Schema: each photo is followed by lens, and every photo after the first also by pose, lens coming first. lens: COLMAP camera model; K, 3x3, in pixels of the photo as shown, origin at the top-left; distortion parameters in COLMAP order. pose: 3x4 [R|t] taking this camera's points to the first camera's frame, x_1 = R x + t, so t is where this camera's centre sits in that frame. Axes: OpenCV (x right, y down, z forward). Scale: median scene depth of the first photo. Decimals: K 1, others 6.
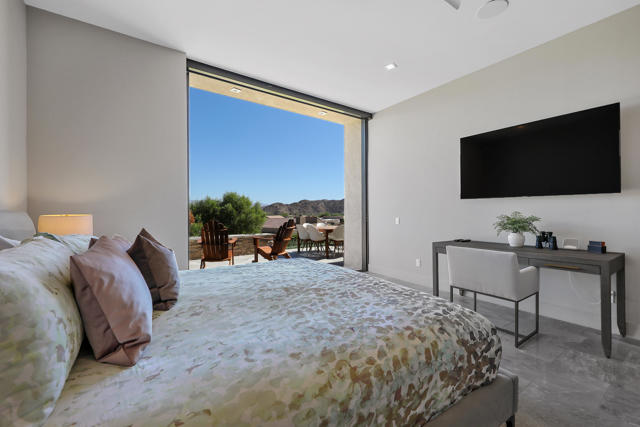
lens RADIAL K [[264.8, 0, 321.3], [0, 264.8, 216.7], [0, 0, 1]] dist [0.002500, -0.000109]
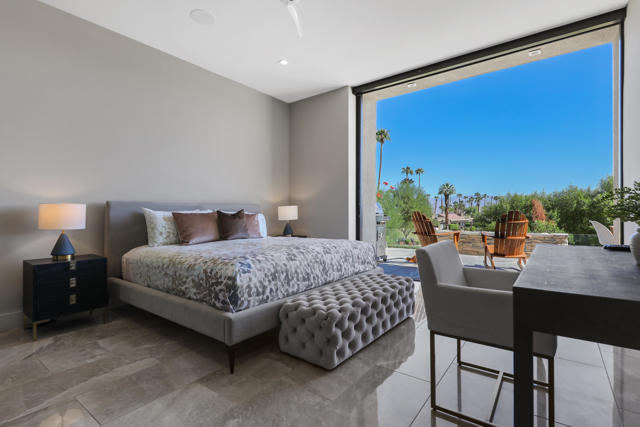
lens RADIAL K [[318.6, 0, 321.3], [0, 318.6, 216.0], [0, 0, 1]] dist [0.026450, -0.000029]
pose [[0.274335, -0.011384, -0.961567, 0.872897], [0.005824, 0.999931, -0.010177, 0.046974], [0.961616, -0.002809, 0.274383, 0.372564]]
